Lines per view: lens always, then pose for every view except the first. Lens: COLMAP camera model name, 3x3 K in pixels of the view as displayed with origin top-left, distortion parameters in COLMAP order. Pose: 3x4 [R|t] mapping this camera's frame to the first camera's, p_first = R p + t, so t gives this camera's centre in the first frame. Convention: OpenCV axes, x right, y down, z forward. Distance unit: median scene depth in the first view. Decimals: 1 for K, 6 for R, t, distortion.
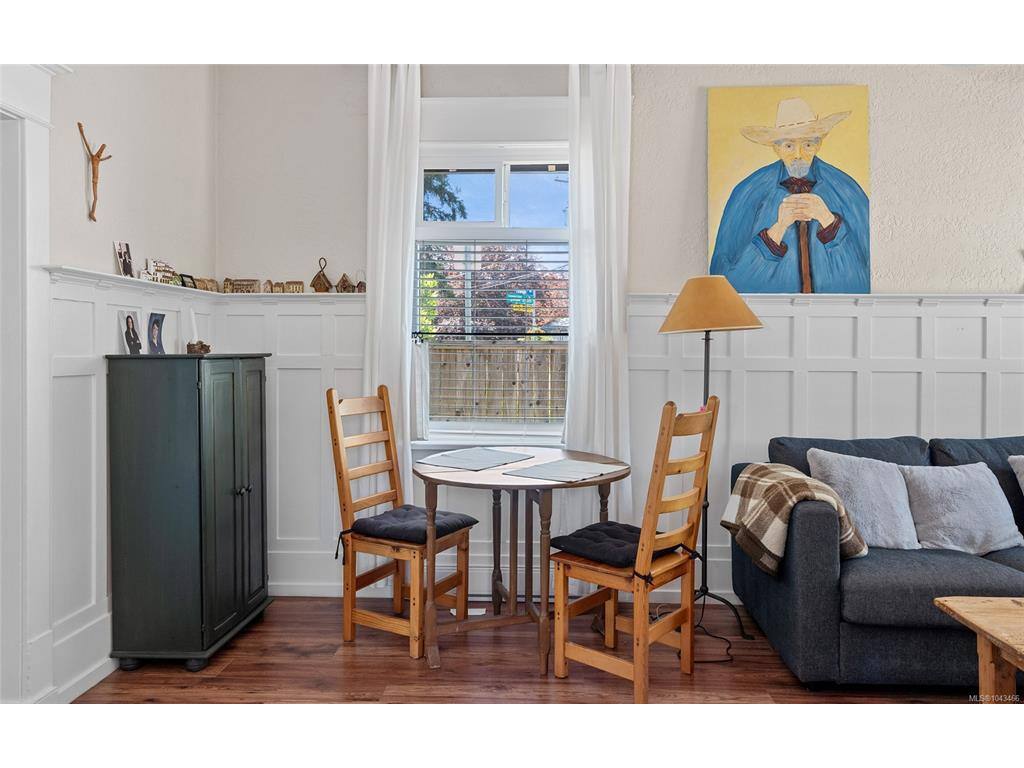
lens RADIAL K [[646.9, 0, 510.8], [0, 646.9, 377.4], [0, 0, 1]] dist [-0.007057, -0.002637]
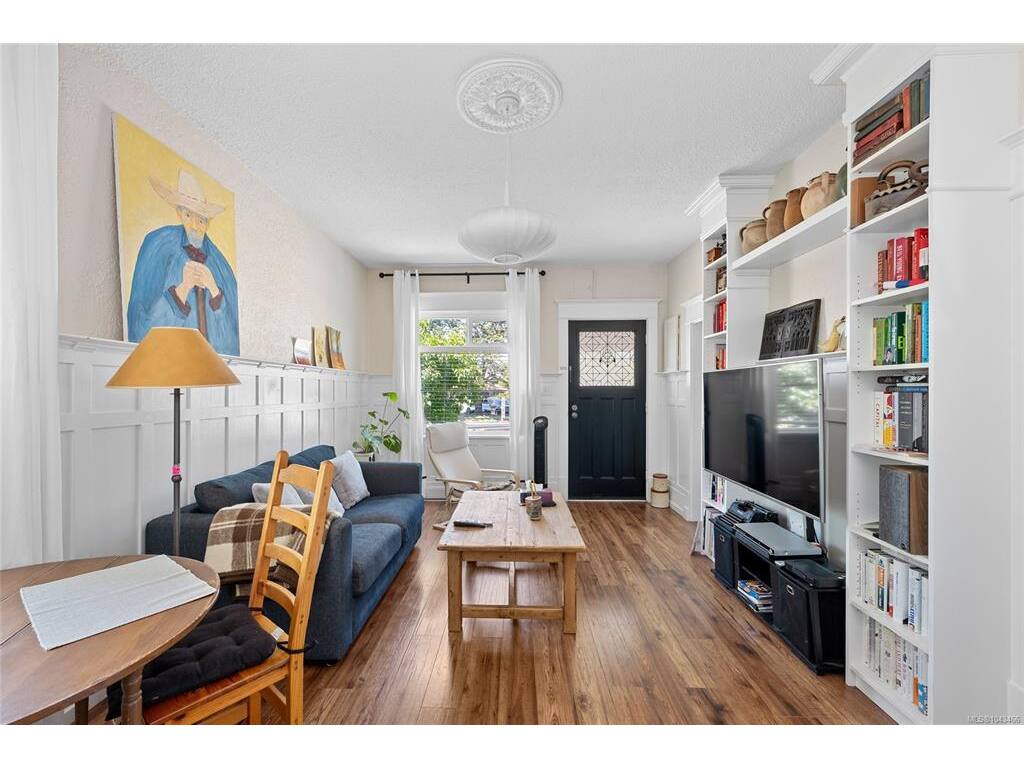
lens RADIAL K [[422.9, 0, 506.7], [0, 422.9, 387.1], [0, 0, 1]] dist [0.000416, -0.000080]
pose [[-0.029984, 0.006041, 0.999532, -0.303502], [0.026314, 0.999640, -0.005253, -0.049424], [-0.999204, 0.026144, -0.030132, 0.490628]]
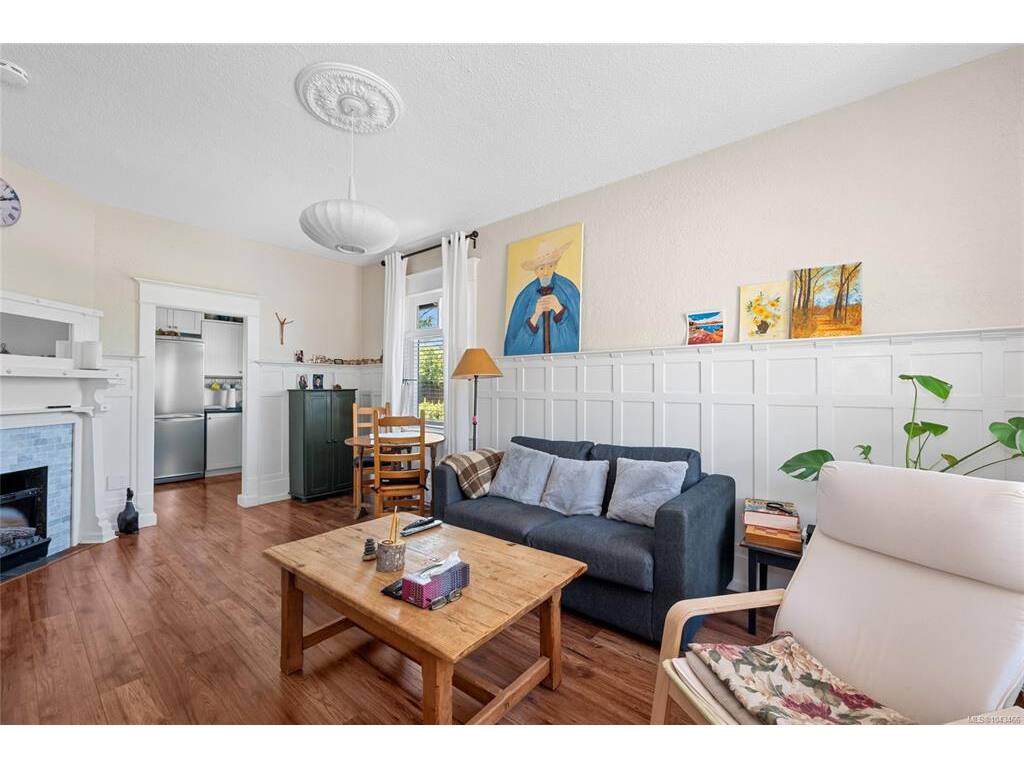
lens RADIAL K [[422.9, 0, 508.2], [0, 422.9, 391.4], [0, 0, 1]] dist [0.000416, -0.000080]
pose [[0.795299, 0.003917, -0.606205, 1.051390], [-0.020921, 0.999561, -0.020988, -0.005101], [0.605856, 0.029374, 0.795032, 0.056220]]
